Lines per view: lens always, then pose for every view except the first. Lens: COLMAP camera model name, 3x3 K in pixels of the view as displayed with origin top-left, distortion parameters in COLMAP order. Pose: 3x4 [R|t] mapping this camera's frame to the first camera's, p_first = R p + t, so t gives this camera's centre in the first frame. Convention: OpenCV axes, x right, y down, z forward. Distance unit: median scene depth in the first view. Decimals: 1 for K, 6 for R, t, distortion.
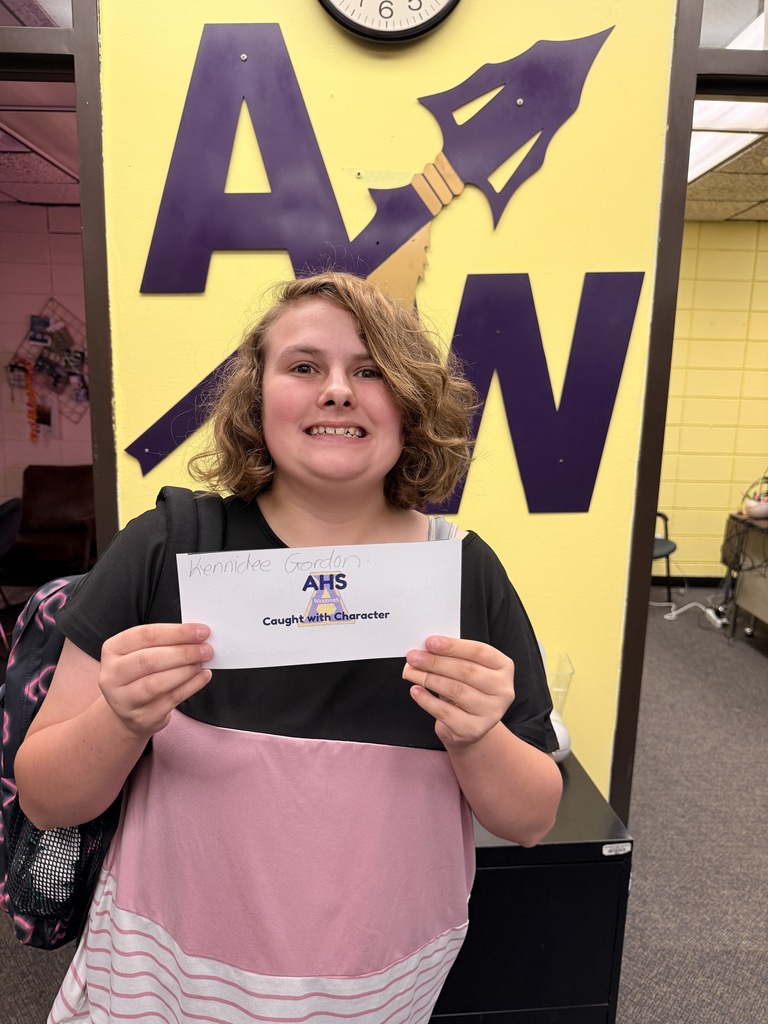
lens RADIAL K [[717.7, 0, 381.4], [0, 717.7, 512.7], [0, 0, 1]] dist [-0.000862, -0.011511]
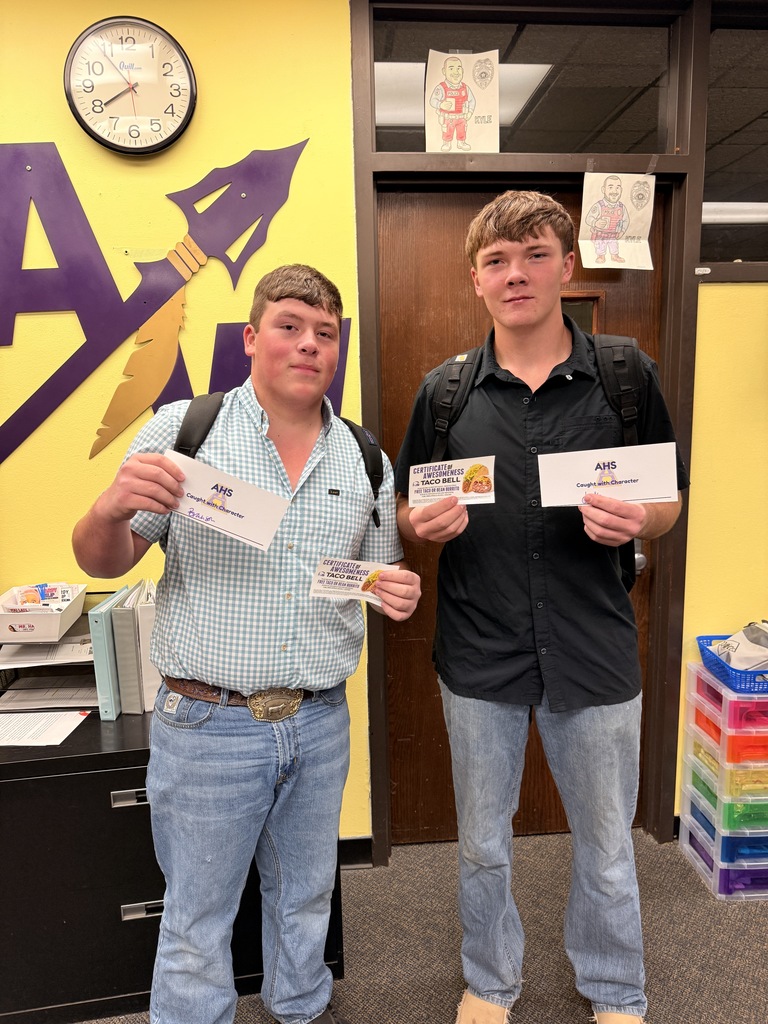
lens RADIAL K [[717.7, 0, 381.6], [0, 717.7, 515.9], [0, 0, 1]] dist [-0.000862, -0.011511]
pose [[0.995237, -0.058717, 0.077824, 0.301670], [0.060277, 0.998022, -0.017848, 0.064792], [-0.076622, 0.022454, 0.996807, -0.337492]]
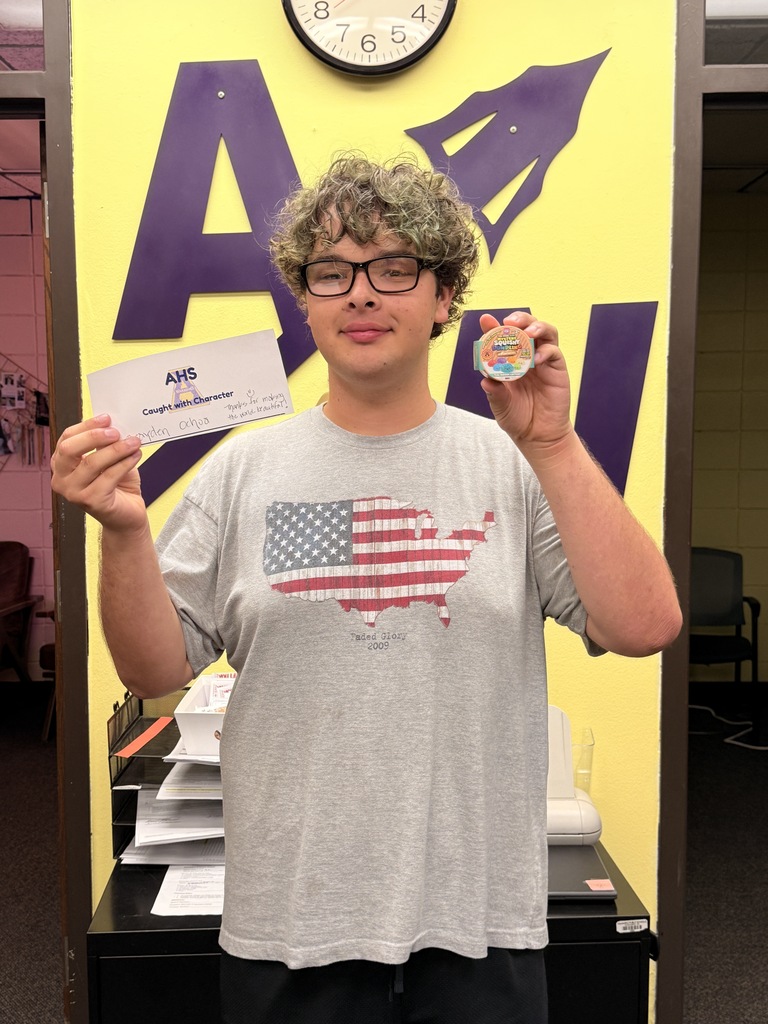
lens RADIAL K [[1113.8, 0, 380.6], [0, 1113.8, 517.5], [0, 0, 1]] dist [0.037430, 0.000000]
pose [[0.999085, -0.021465, -0.036999, 0.060722], [0.018105, 0.995881, -0.088846, 0.059790], [0.038754, 0.088095, 0.995358, -0.413618]]
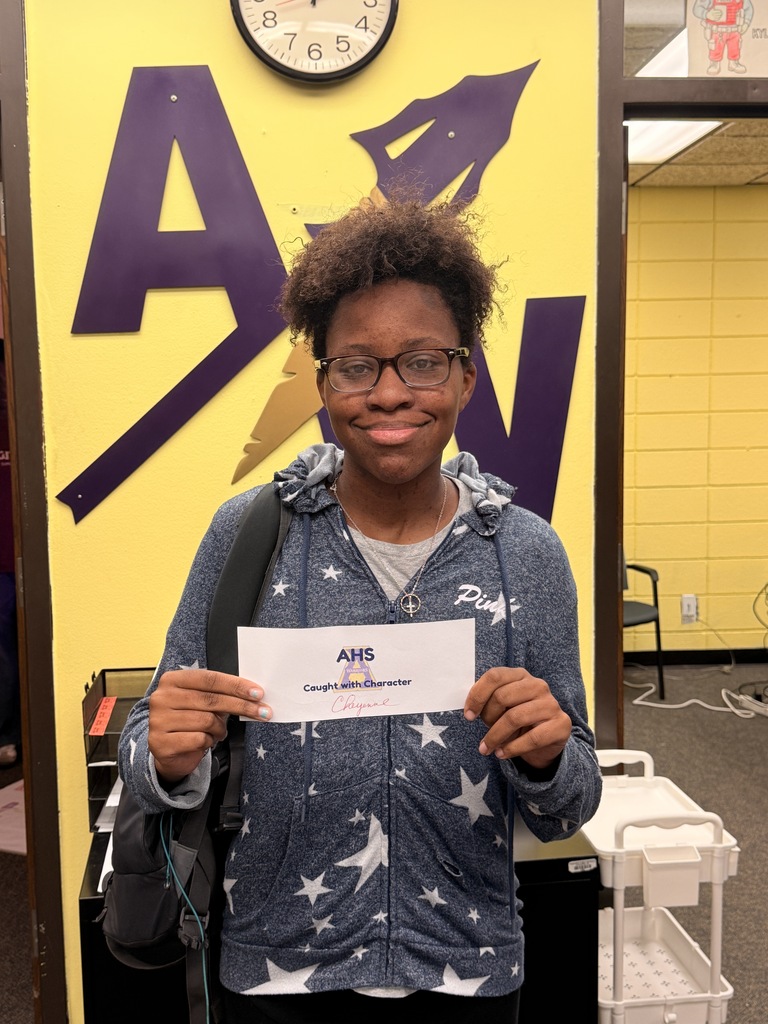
lens RADIAL K [[1113.8, 0, 374.3], [0, 1113.8, 514.8], [0, 0, 1]] dist [0.037430, 0.000000]
pose [[0.997416, -0.043608, 0.057088, -0.026889], [0.047965, 0.995852, -0.077324, 0.072577], [-0.053479, 0.079863, 0.995370, -0.502103]]
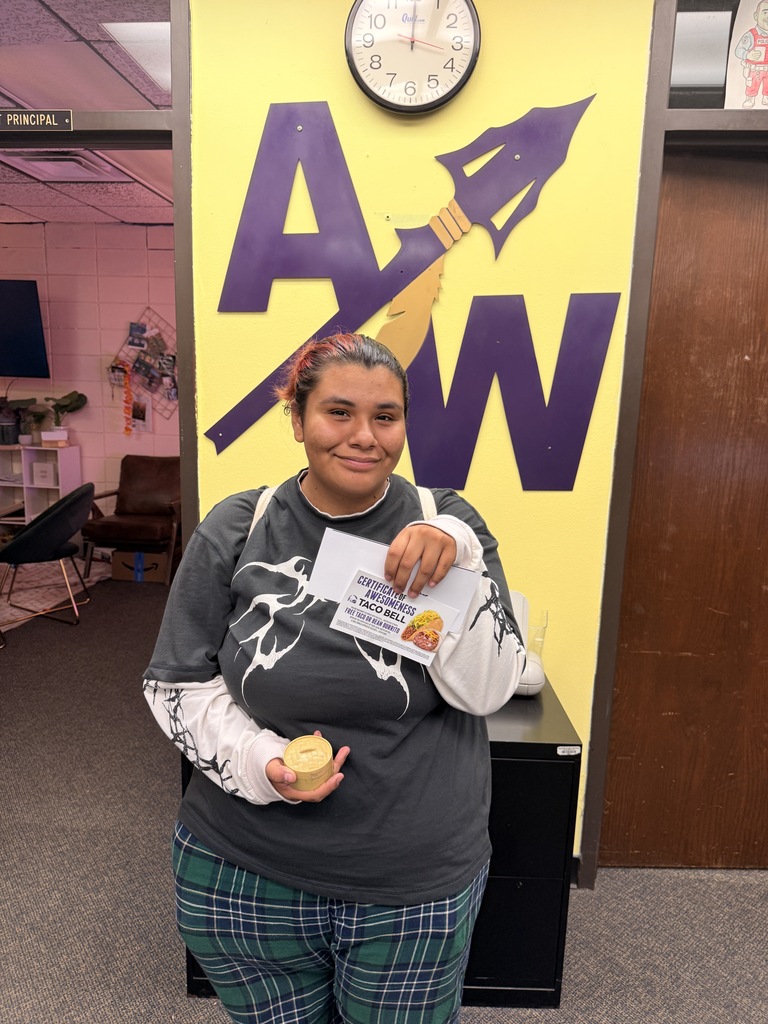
lens RADIAL K [[717.7, 0, 384.1], [0, 717.7, 515.8], [0, 0, 1]] dist [-0.000862, -0.011511]
pose [[0.994185, 0.026128, -0.104469, 0.106338], [-0.026118, 0.999658, 0.001466, 0.051238], [0.104472, 0.001271, 0.994527, -0.253220]]
